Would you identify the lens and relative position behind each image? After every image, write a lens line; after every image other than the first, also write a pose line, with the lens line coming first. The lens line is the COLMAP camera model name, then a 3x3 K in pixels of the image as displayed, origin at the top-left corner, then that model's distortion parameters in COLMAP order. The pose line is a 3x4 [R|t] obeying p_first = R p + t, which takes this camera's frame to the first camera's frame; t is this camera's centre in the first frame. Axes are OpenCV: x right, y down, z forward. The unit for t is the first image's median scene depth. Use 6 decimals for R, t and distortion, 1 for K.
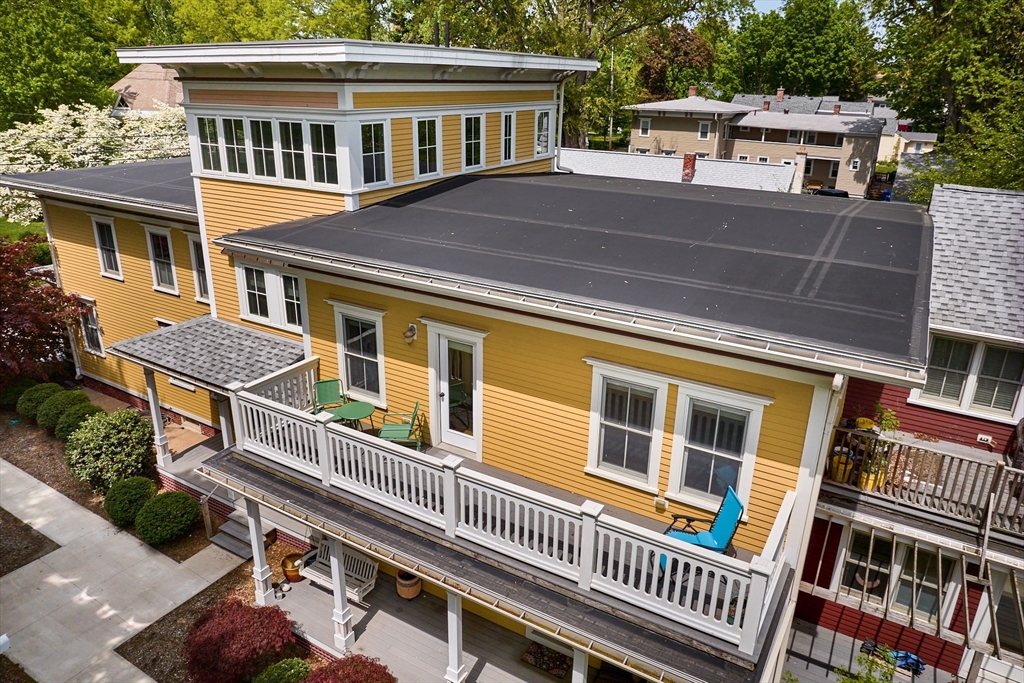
lens RADIAL K [[688.7, 0, 518.7], [0, 688.7, 332.0], [0, 0, 1]] dist [-0.037649, -0.000268]
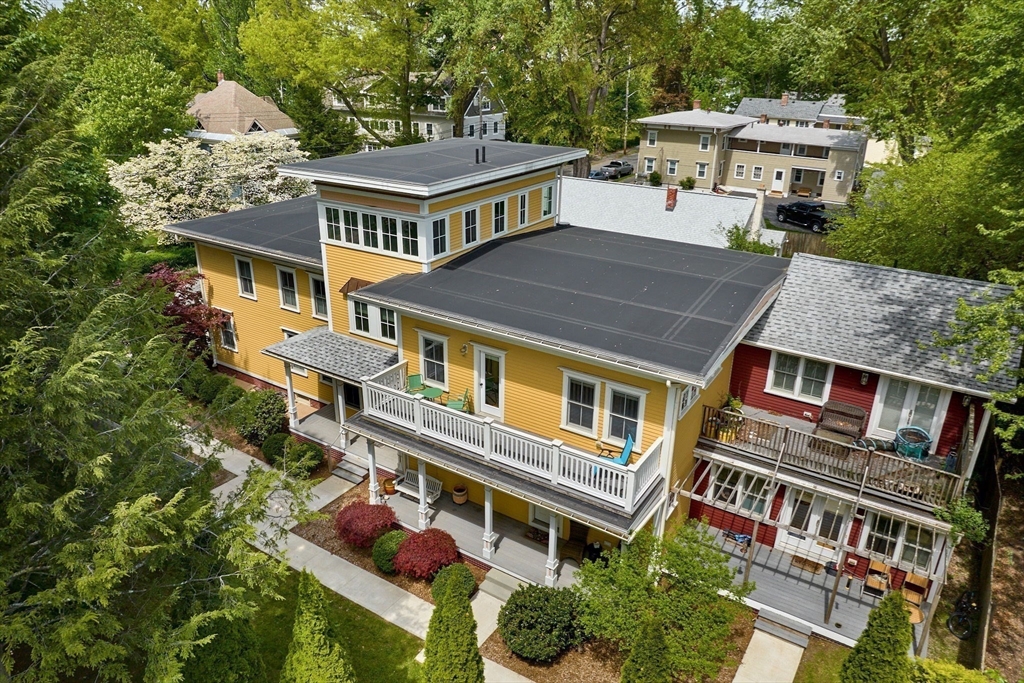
lens RADIAL K [[688.7, 0, 515.3], [0, 688.7, 342.5], [0, 0, 1]] dist [-0.037649, -0.000268]
pose [[0.999256, 0.009241, -0.037441, 0.035081], [-0.007525, 0.998926, 0.045723, -0.085324], [0.037824, -0.045407, 0.998252, -0.659765]]
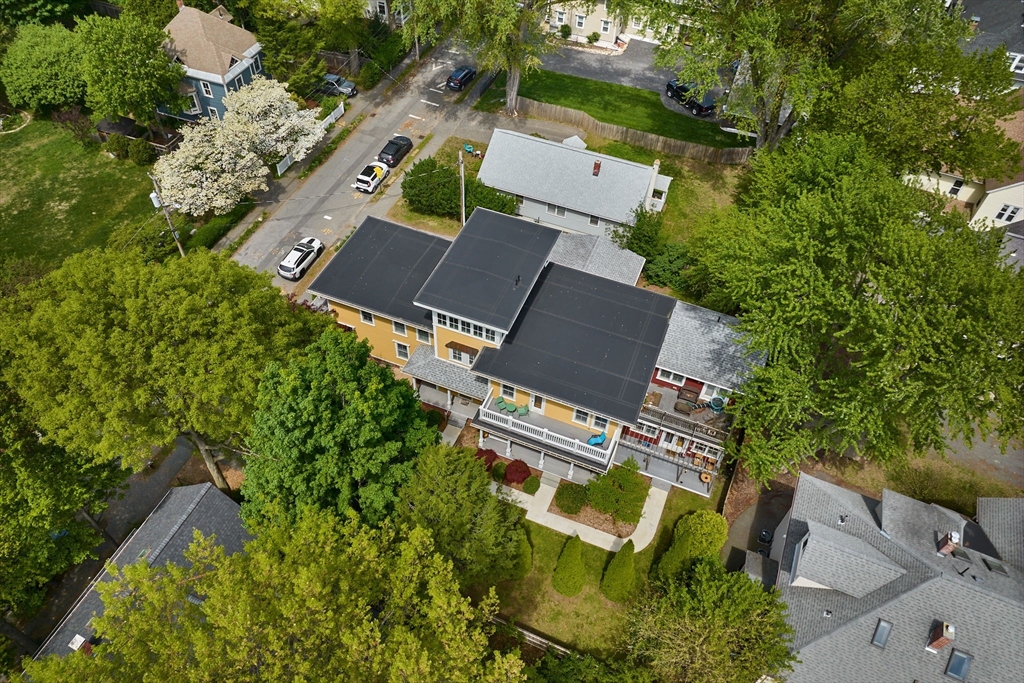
lens RADIAL K [[688.7, 0, 505.2], [0, 688.7, 351.4], [0, 0, 1]] dist [-0.037649, -0.000268]
pose [[0.990360, -0.105362, 0.089925, -0.517082], [0.046965, 0.866138, 0.497593, -1.839060], [-0.130315, -0.488573, 0.862737, -1.922239]]
